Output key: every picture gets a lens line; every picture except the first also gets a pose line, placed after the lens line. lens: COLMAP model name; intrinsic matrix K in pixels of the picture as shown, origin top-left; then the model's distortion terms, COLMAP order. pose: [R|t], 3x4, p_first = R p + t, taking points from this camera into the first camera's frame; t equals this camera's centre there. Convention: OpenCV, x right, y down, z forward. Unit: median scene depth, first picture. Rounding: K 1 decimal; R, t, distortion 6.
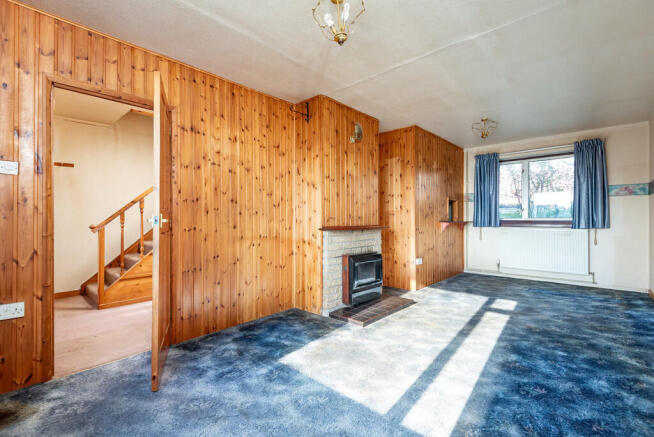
lens RADIAL K [[293.9, 0, 324.5], [0, 293.9, 219.8], [0, 0, 1]] dist [-0.000678, -0.000361]
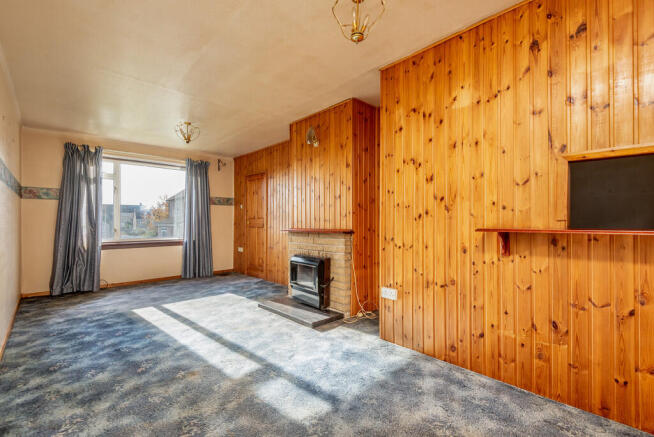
lens RADIAL K [[293.9, 0, 324.5], [0, 293.9, 219.8], [0, 0, 1]] dist [-0.000678, -0.000361]
pose [[-0.065361, -0.015126, -0.997747, 1.464811], [-0.010251, 0.999843, -0.014486, 0.007097], [0.997809, 0.009281, -0.065505, 1.456484]]
